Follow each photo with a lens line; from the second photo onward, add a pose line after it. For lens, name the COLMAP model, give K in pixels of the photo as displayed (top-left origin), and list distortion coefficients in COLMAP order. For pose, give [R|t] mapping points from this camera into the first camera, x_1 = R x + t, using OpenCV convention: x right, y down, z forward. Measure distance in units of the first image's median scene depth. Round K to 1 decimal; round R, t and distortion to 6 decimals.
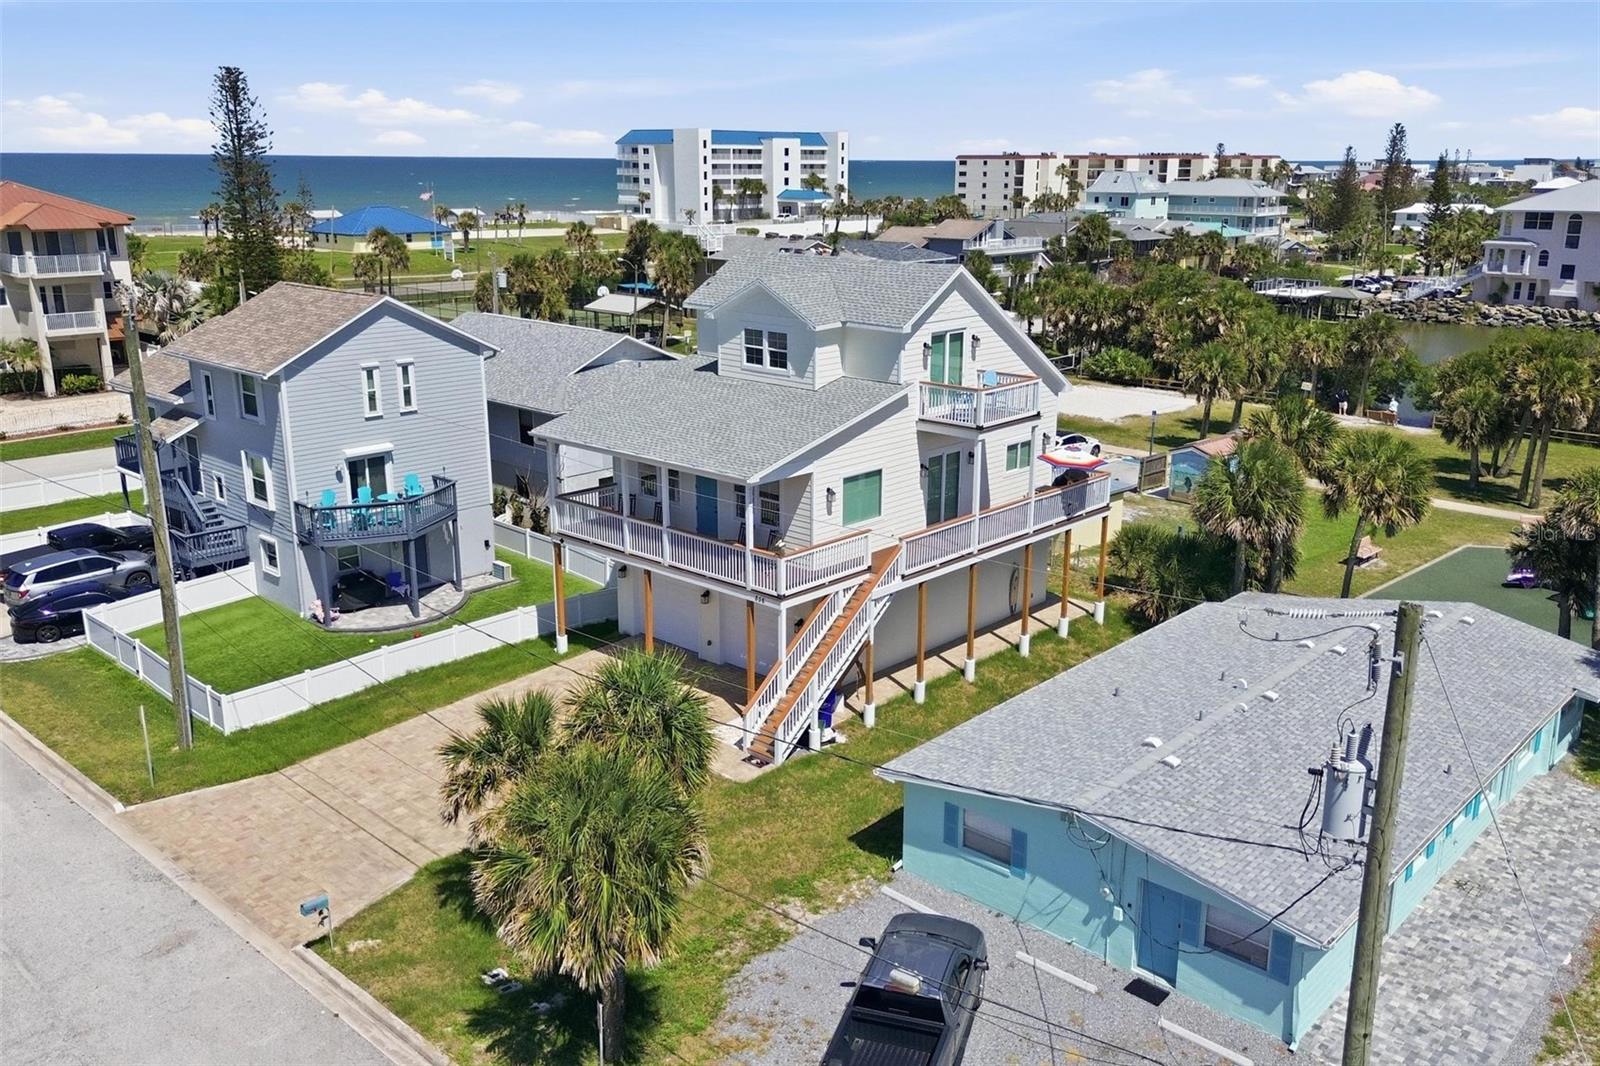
lens RADIAL K [[1344.7, 0, 820.4], [0, 1344.7, 531.3], [0, 0, 1]] dist [0.080032, -0.096634]
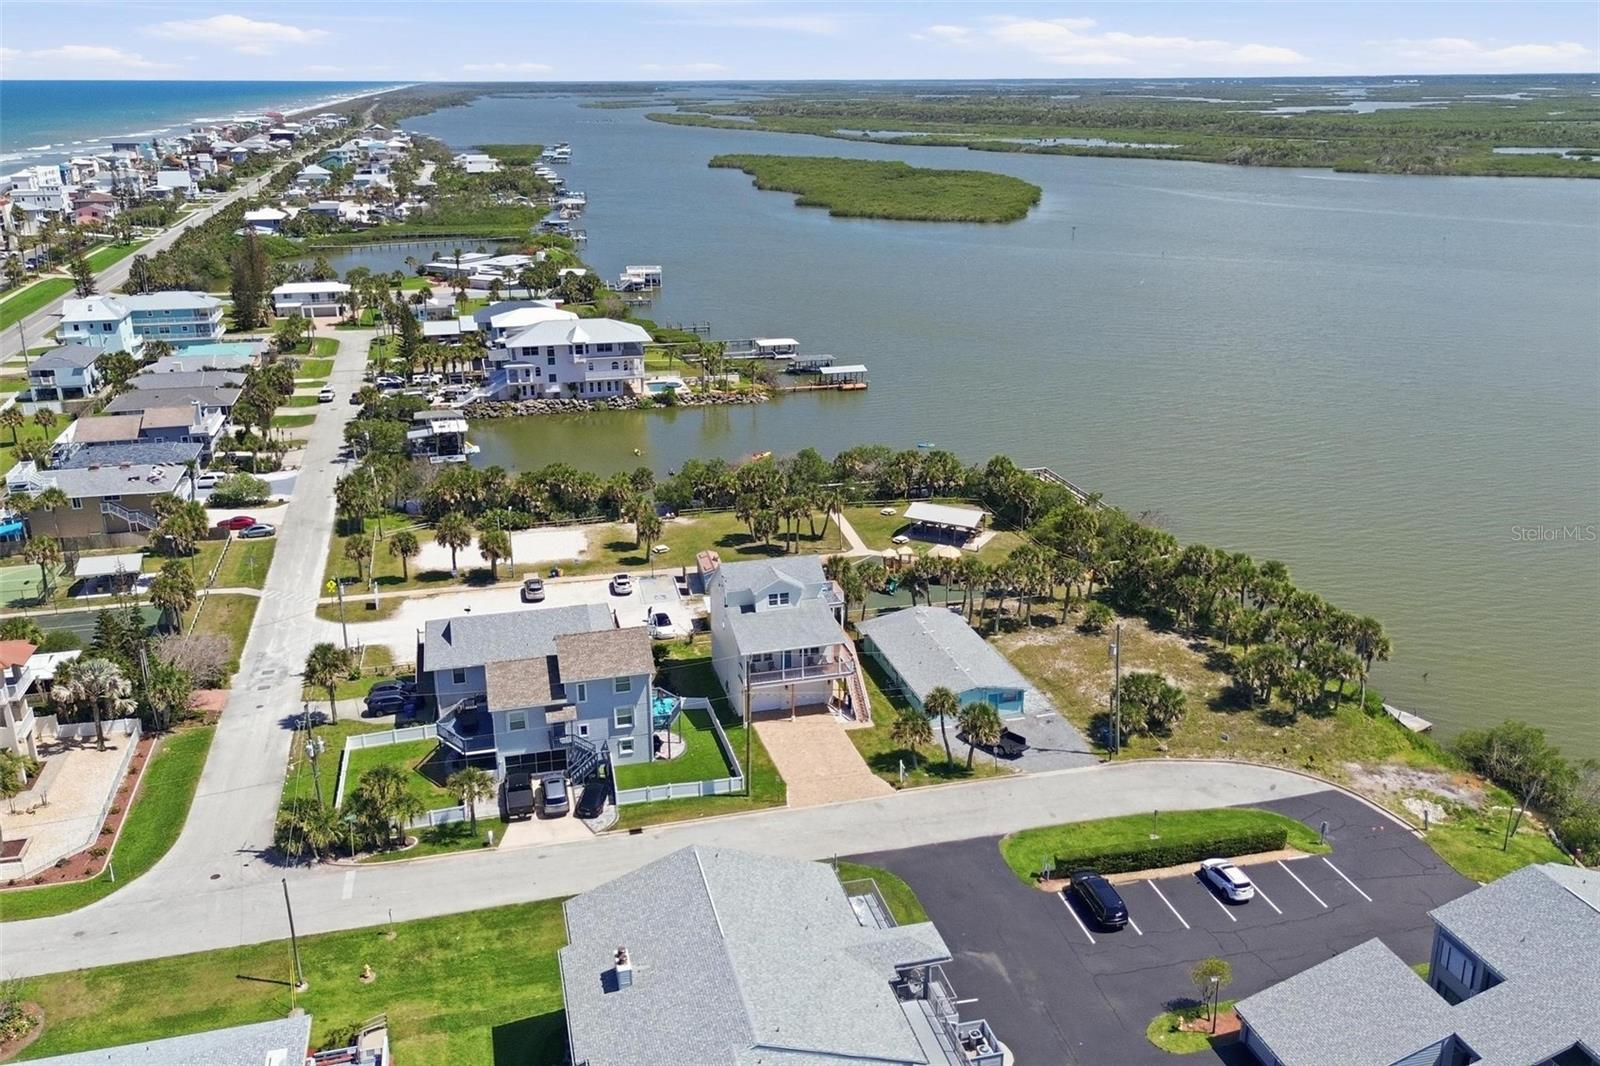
lens RADIAL K [[1336.9, 0, 815.0], [0, 1336.9, 541.3], [0, 0, 1]] dist [0.116983, -0.179219]
pose [[0.538361, -0.281942, 0.794151, -1.885607], [0.230680, 0.955683, 0.182910, -0.641081], [-0.810527, 0.084724, 0.579541, -0.623795]]
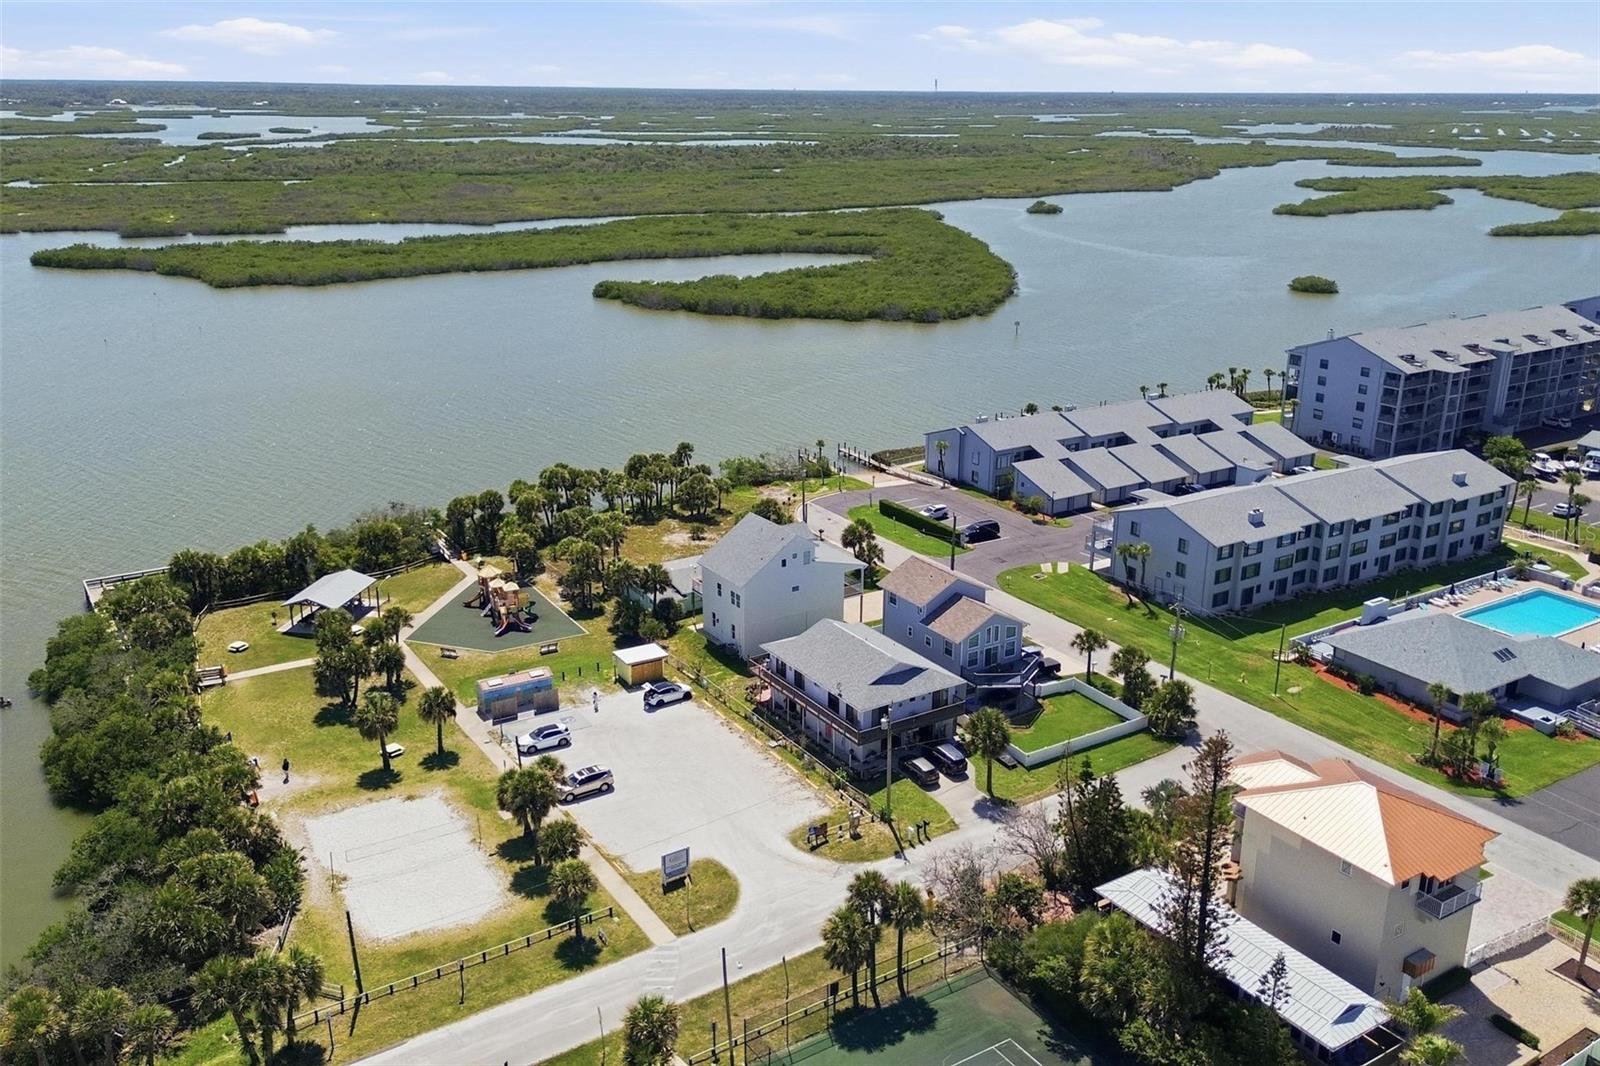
lens RADIAL K [[1336.9, 0, 815.0], [0, 1336.9, 541.3], [0, 0, 1]] dist [0.116983, -0.179219]
pose [[-0.969505, -0.090543, 0.227734, -0.717571], [0.052800, 0.830257, 0.554875, -1.715263], [-0.239318, 0.549978, -0.800157, 3.145977]]
